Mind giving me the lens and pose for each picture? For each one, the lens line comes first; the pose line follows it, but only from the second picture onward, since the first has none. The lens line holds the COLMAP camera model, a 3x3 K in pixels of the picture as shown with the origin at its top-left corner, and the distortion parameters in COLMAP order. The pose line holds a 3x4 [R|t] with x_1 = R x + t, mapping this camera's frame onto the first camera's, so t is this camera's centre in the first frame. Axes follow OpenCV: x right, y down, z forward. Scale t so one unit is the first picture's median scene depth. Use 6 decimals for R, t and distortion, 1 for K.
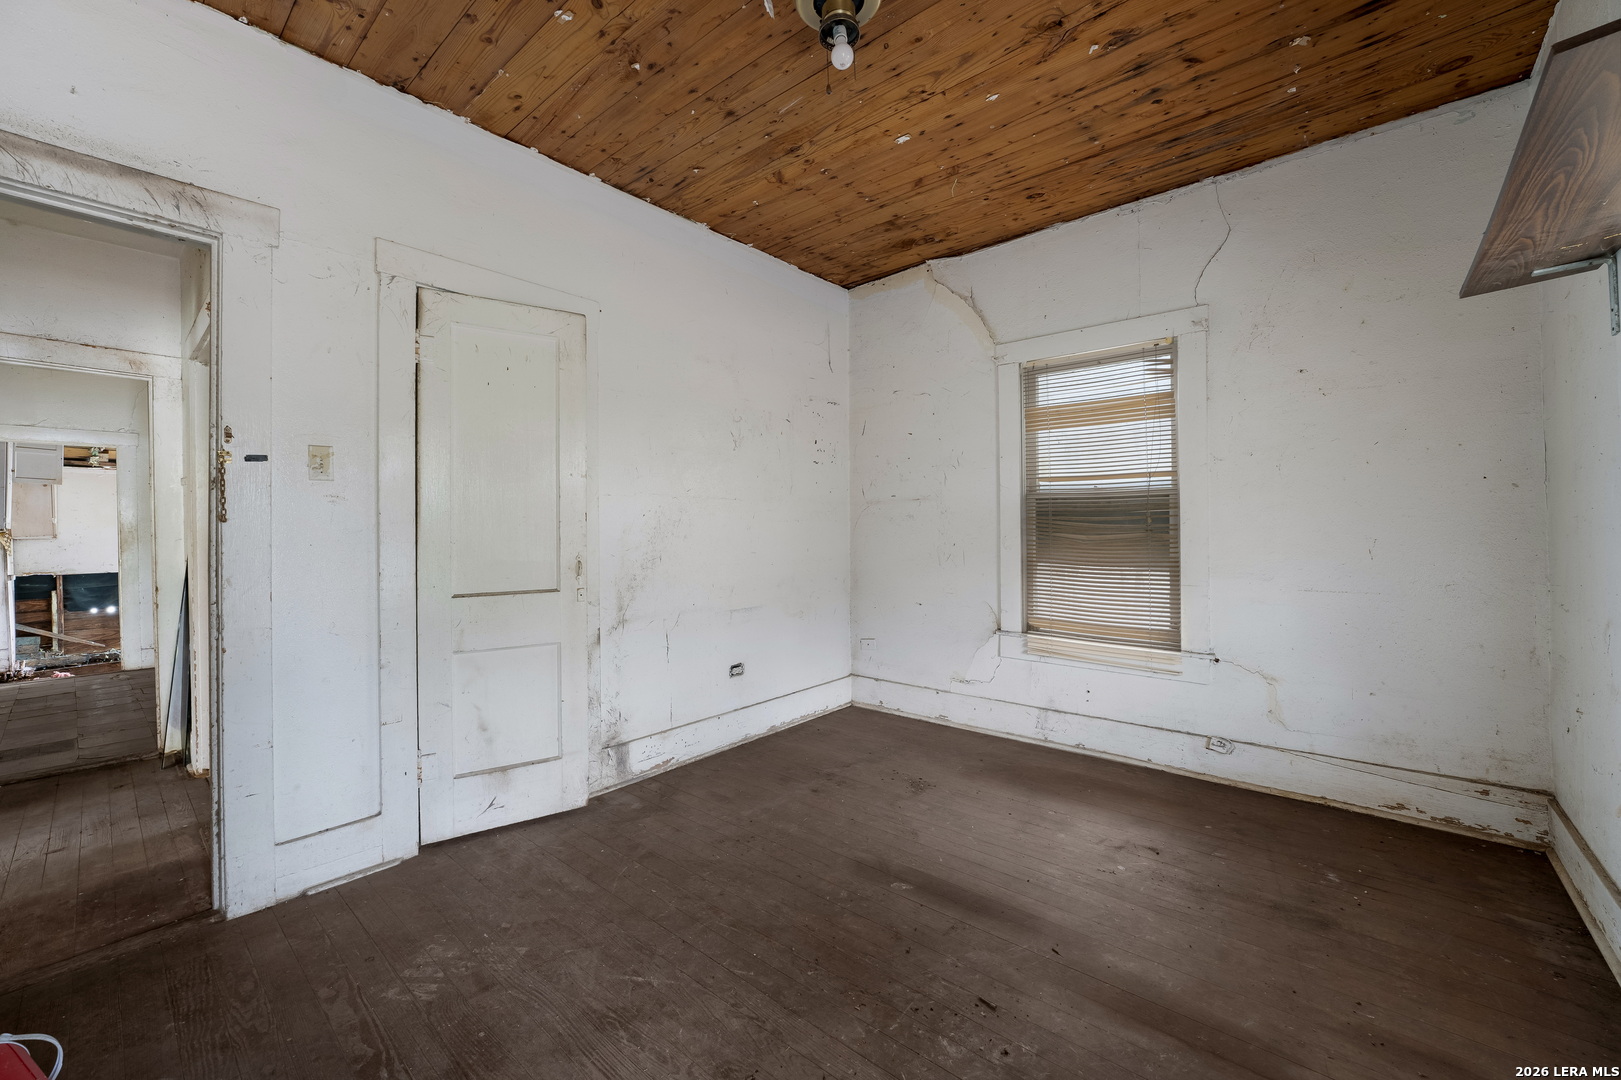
lens RADIAL K [[665.4, 0, 807.6], [0, 665.4, 523.9], [0, 0, 1]] dist [-0.012984, 0.000144]
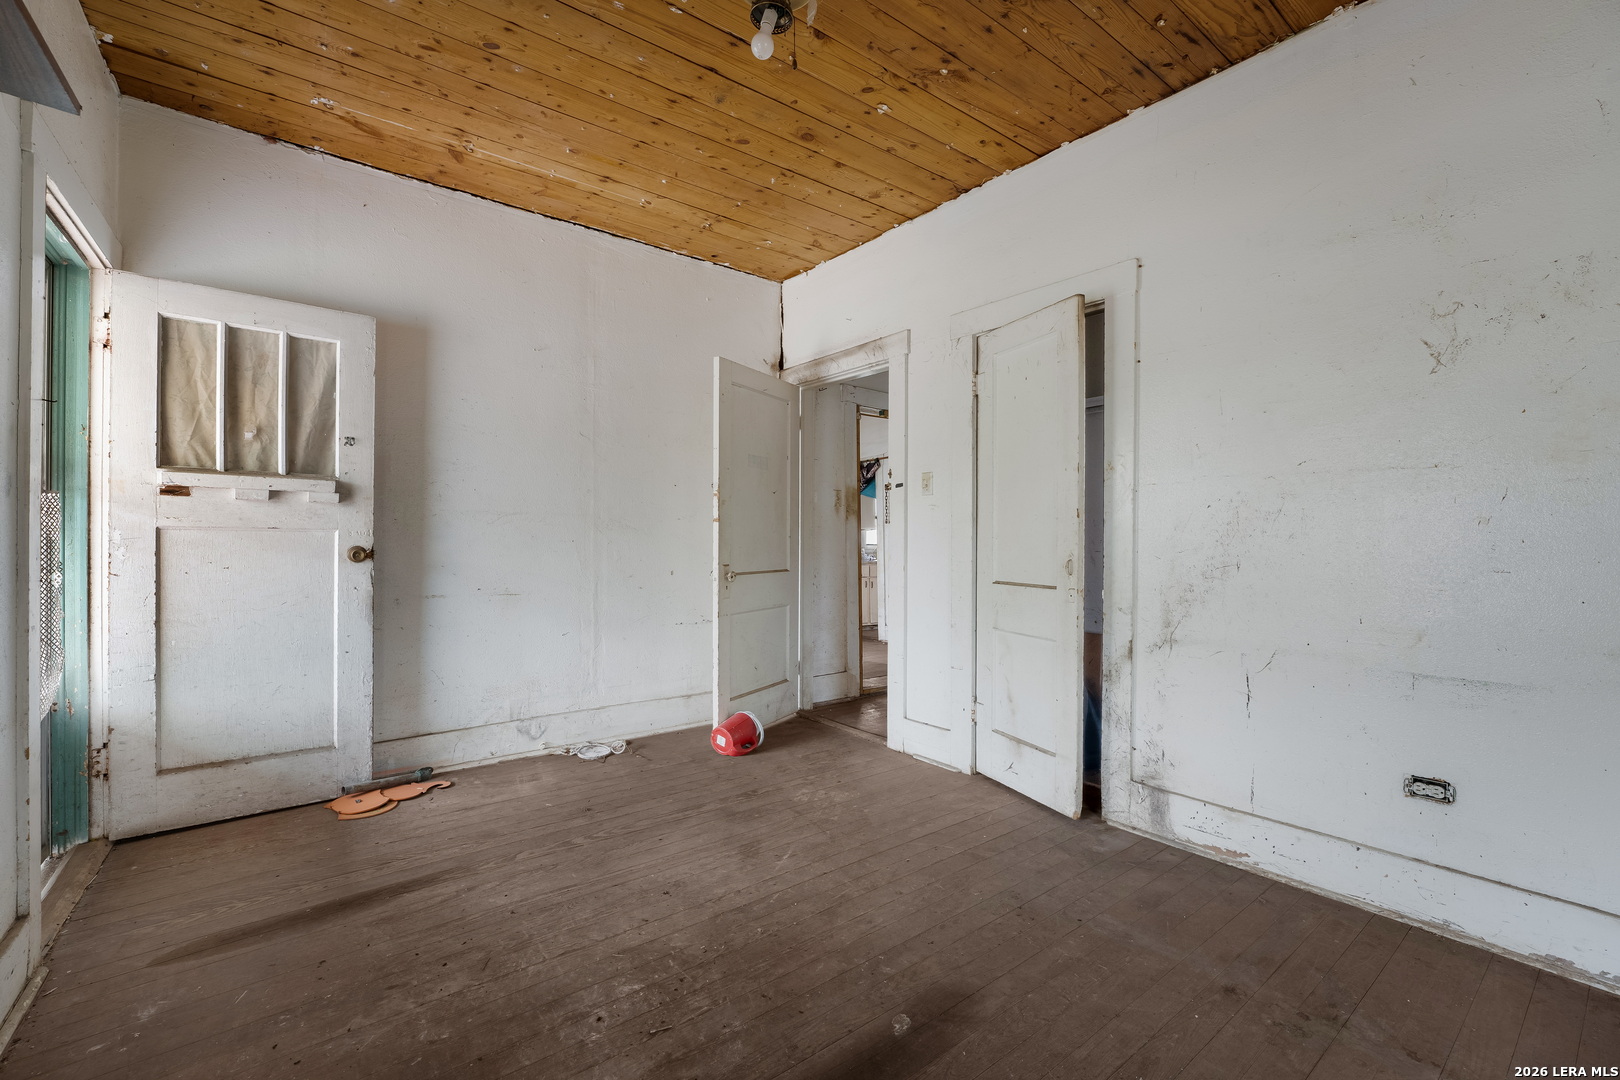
lens RADIAL K [[667.9, 0, 792.2], [0, 667.9, 545.5], [0, 0, 1]] dist [-0.020174, 0.000314]
pose [[-0.208110, 0.025745, -0.977767, 0.656211], [0.014550, 0.999624, 0.023224, 0.007782], [0.977997, -0.009394, -0.208406, 0.799344]]
